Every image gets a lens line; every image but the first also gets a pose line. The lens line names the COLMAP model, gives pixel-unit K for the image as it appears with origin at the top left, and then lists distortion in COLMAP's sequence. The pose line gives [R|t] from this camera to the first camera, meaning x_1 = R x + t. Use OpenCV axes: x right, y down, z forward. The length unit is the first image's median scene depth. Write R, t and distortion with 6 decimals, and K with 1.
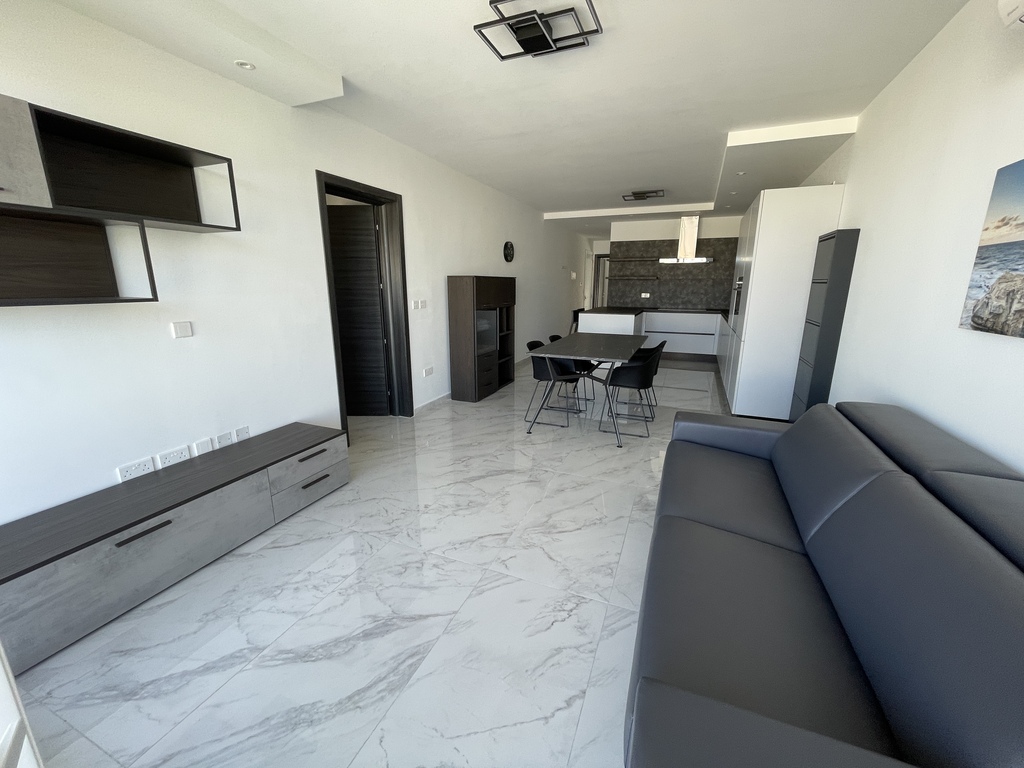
lens RADIAL K [[415.0, 0, 513.3], [0, 415.0, 382.0], [0, 0, 1]] dist [-0.000825, 0.000000]
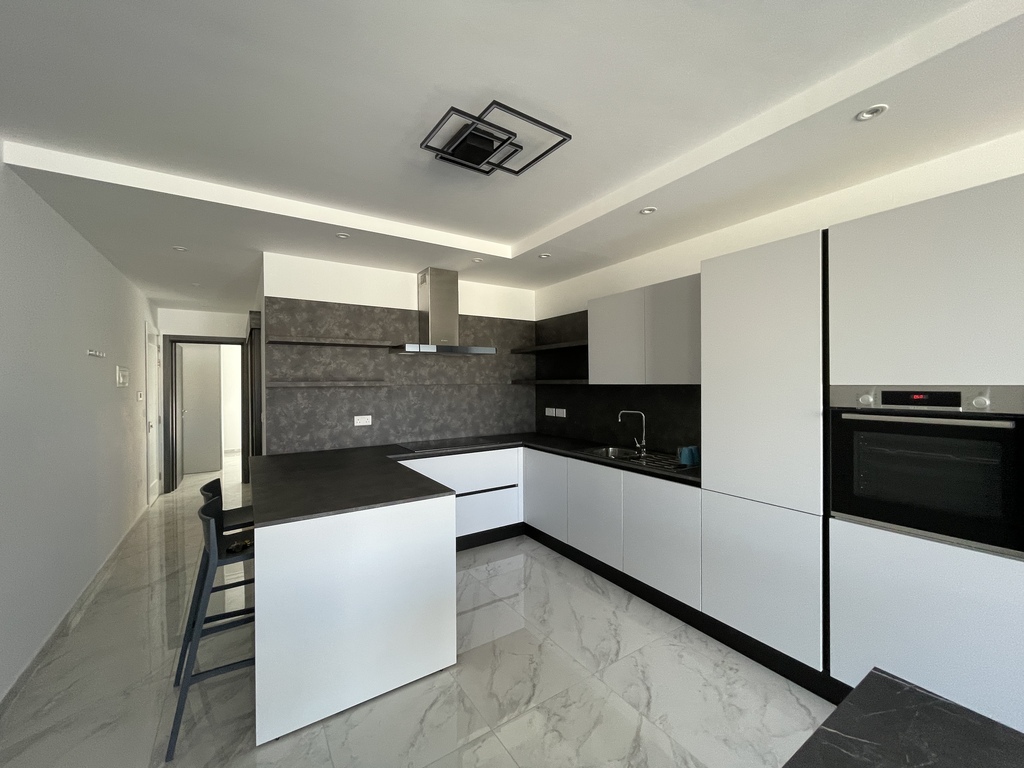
lens RADIAL K [[415.0, 0, 509.6], [0, 415.0, 386.2], [0, 0, 1]] dist [-0.000825, 0.000000]
pose [[0.558157, -0.014186, 0.829614, 0.031904], [0.203307, 0.971713, -0.120167, -0.159288], [-0.804442, 0.235738, 0.545252, 0.618906]]
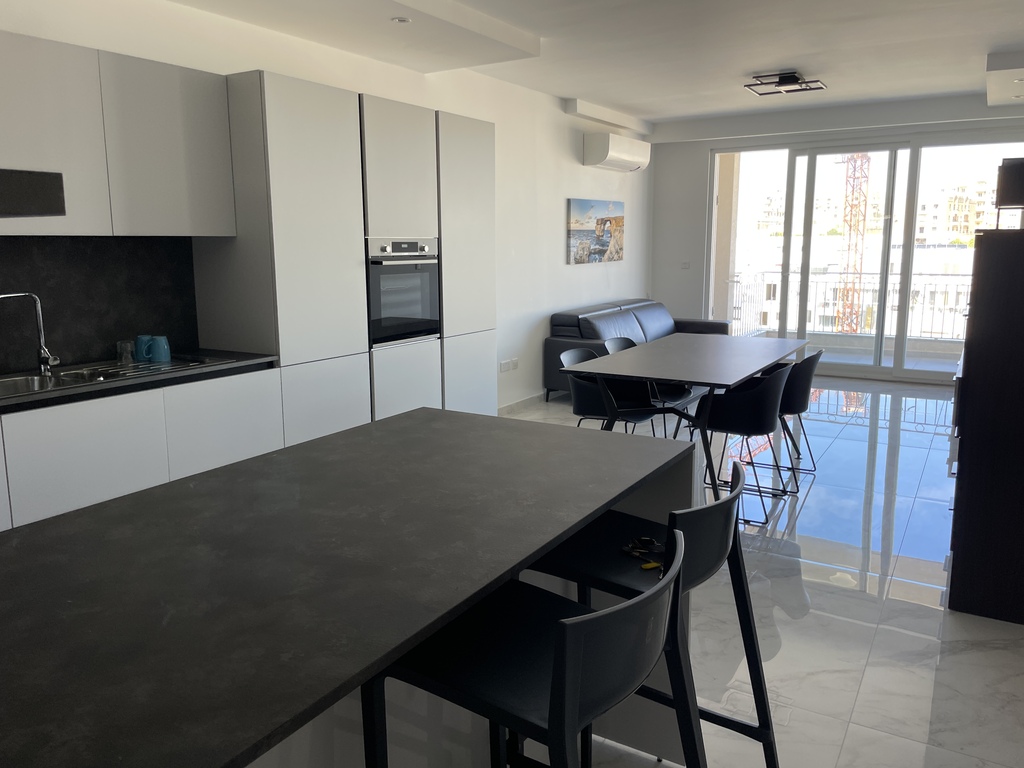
lens RADIAL K [[772.4, 0, 512.4], [0, 772.4, 381.1], [0, 0, 1]] dist [0.001583, 0.001163]
pose [[-0.988542, -0.031800, 0.147560, 0.146723], [0.029643, 0.917625, 0.396340, -0.252654], [-0.148008, 0.396172, -0.906168, 1.039626]]
